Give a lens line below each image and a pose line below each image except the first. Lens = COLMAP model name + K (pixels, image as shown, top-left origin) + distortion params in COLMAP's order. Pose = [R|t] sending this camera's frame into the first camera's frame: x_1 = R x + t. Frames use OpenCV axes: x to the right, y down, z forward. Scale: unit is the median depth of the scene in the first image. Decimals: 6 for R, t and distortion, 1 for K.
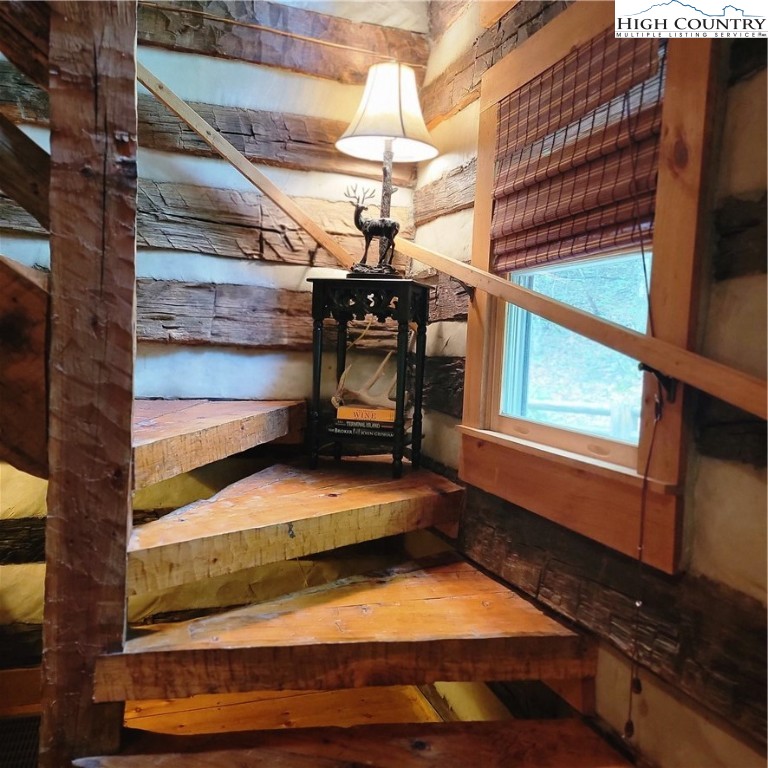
lens RADIAL K [[703.7, 0, 388.5], [0, 703.7, 382.5], [0, 0, 1]] dist [0.071346, -0.061641]
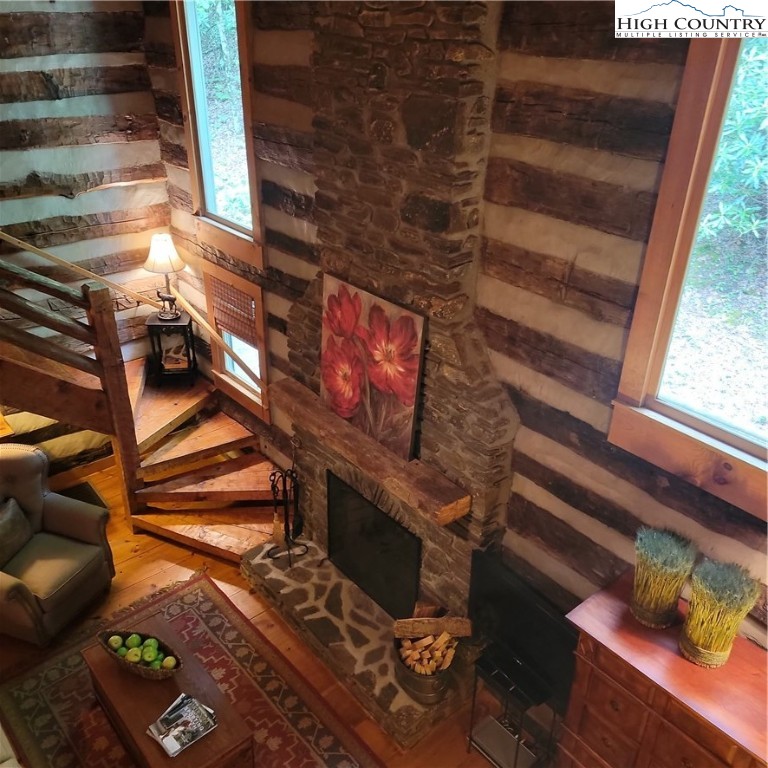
lens RADIAL K [[703.7, 0, 388.5], [0, 703.7, 382.5], [0, 0, 1]] dist [0.071346, -0.061641]
pose [[0.926819, -0.198115, 0.318994, -0.200502], [0.041094, 0.897908, 0.438260, -1.355524], [-0.373254, -0.393079, 0.840340, -2.090015]]
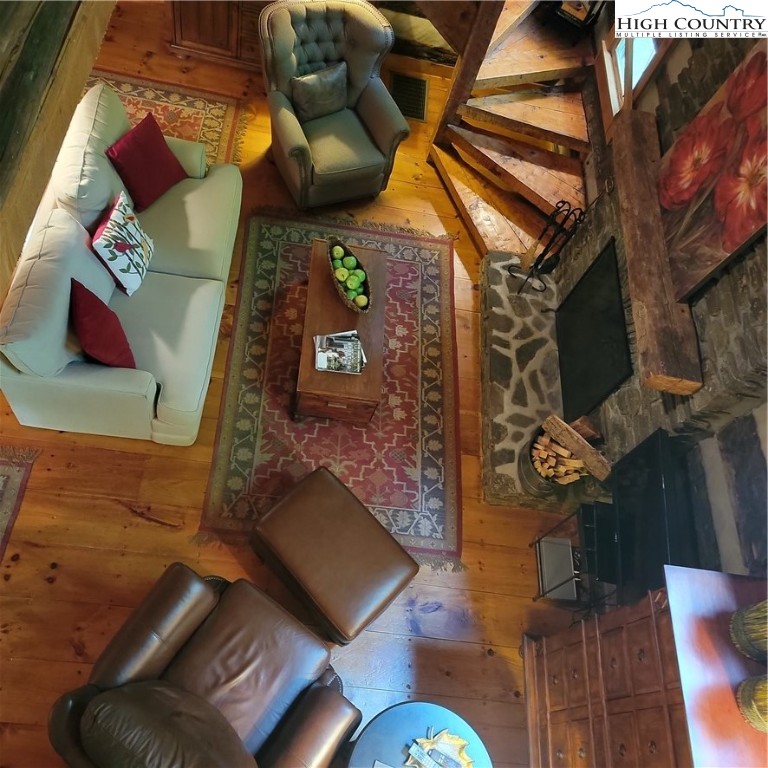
lens RADIAL K [[703.7, 0, 388.5], [0, 703.7, 382.5], [0, 0, 1]] dist [0.071346, -0.061641]
pose [[0.916265, 0.395986, -0.060446, 0.043798], [-0.170882, 0.522877, 0.835104, -1.464369], [0.362295, -0.754848, 0.546761, -1.757464]]
